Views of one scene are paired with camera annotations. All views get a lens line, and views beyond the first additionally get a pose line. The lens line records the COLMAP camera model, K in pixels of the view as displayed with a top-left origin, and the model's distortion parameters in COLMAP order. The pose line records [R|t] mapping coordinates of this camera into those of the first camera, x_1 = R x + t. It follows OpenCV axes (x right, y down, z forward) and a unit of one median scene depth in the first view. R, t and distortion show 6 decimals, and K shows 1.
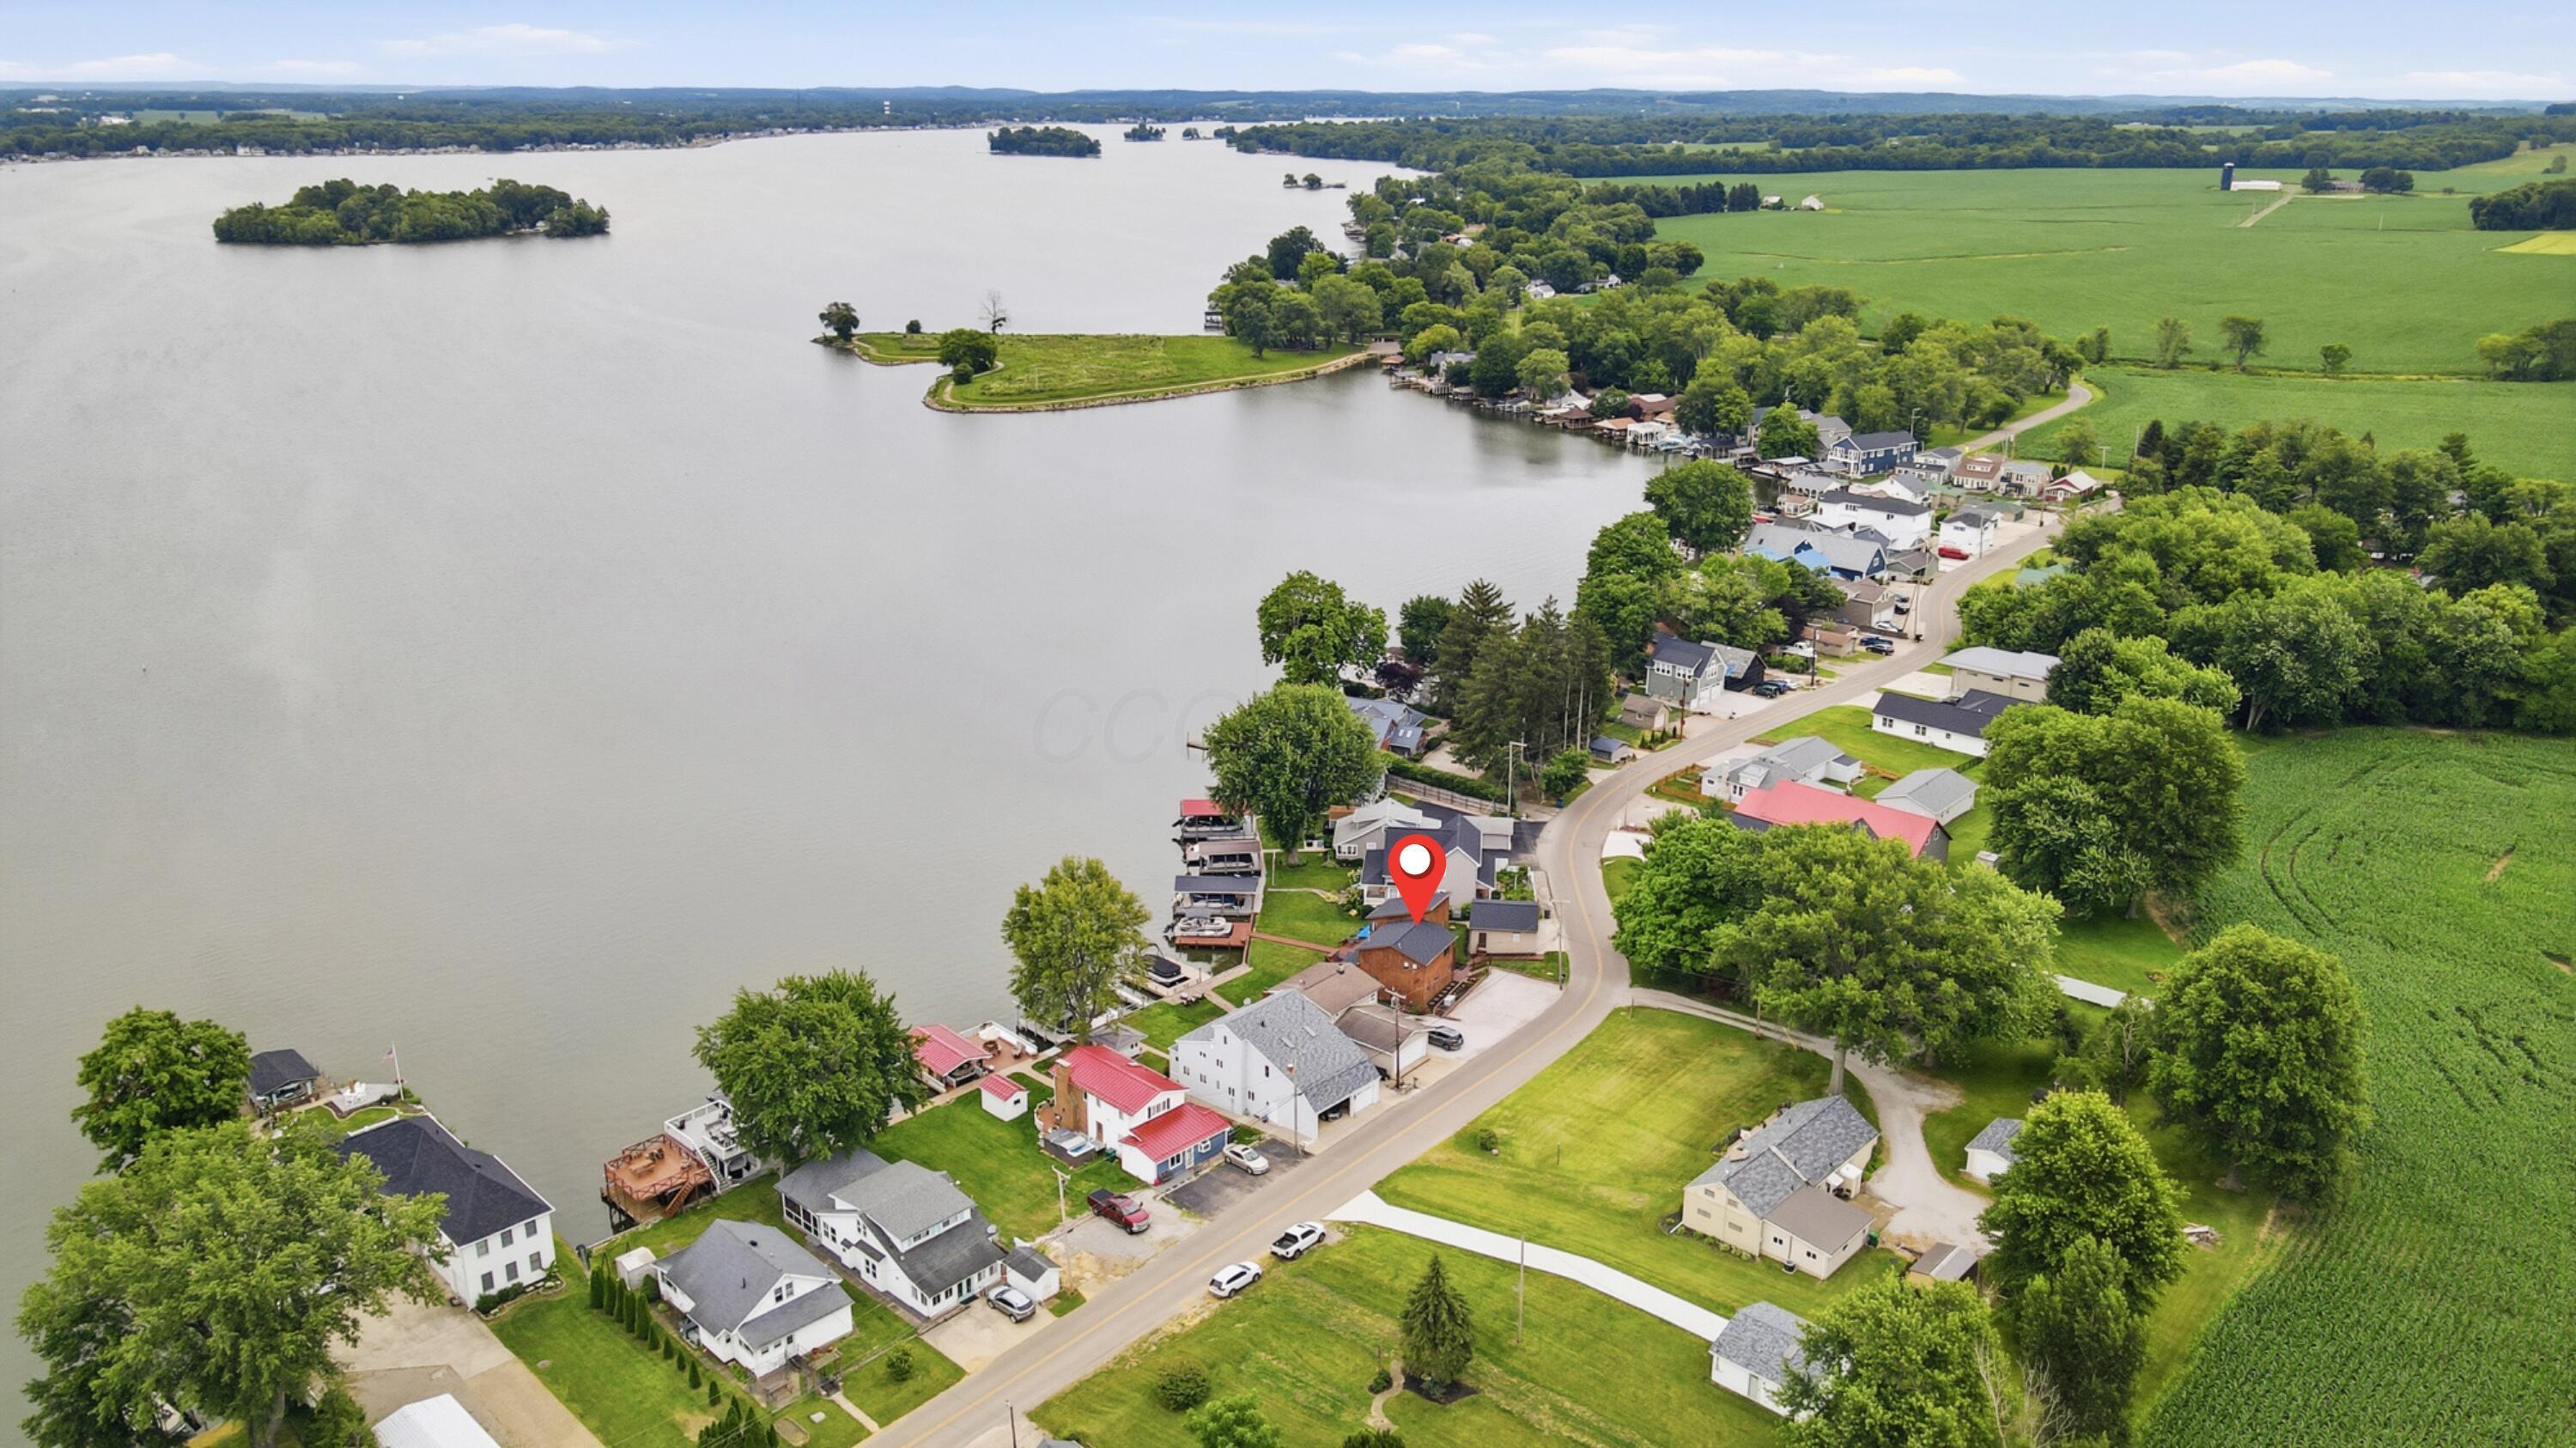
lens RADIAL K [[1848.3, 0, 1280.5], [0, 1848.3, 726.5], [0, 0, 1]] dist [0.022616, -0.000527]
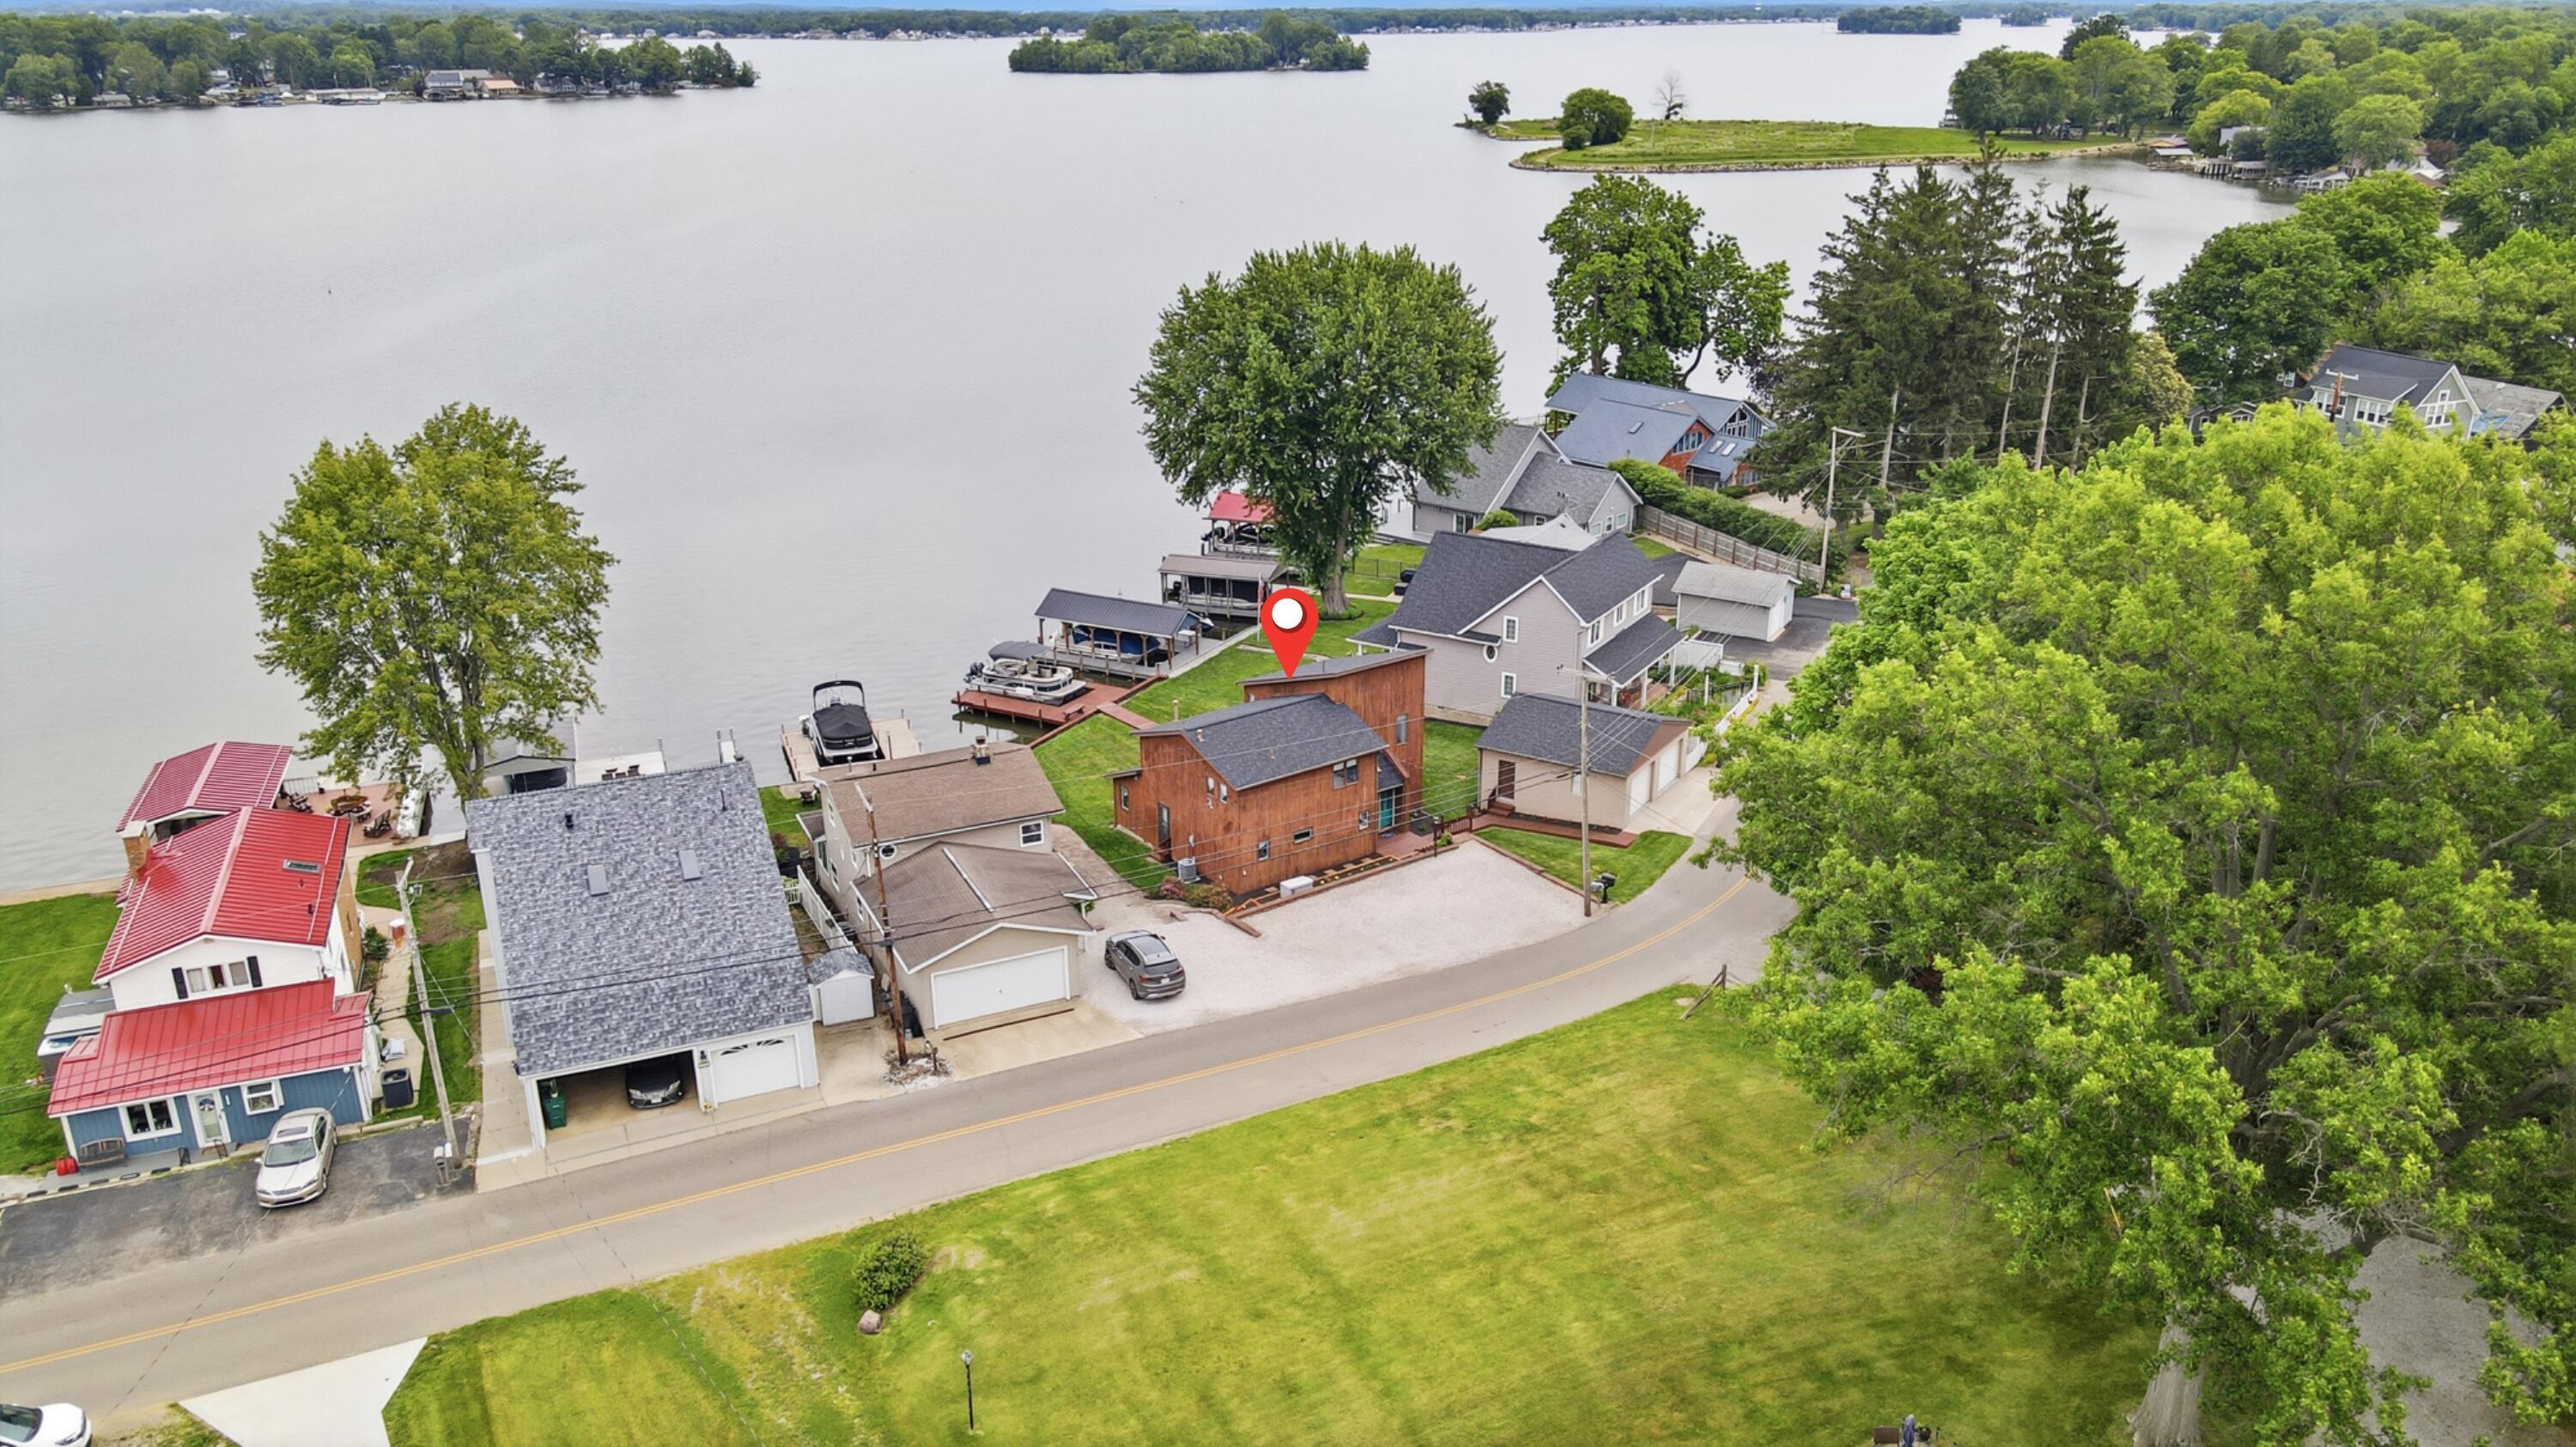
lens RADIAL K [[1848.2, 0, 1299.0], [0, 1848.2, 720.9], [0, 0, 1]] dist [0.022616, -0.000527]
pose [[0.908981, 0.140157, -0.392567, 0.153487], [-0.124340, 0.990070, 0.065575, 0.053668], [0.397860, -0.010795, 0.917383, 0.393792]]
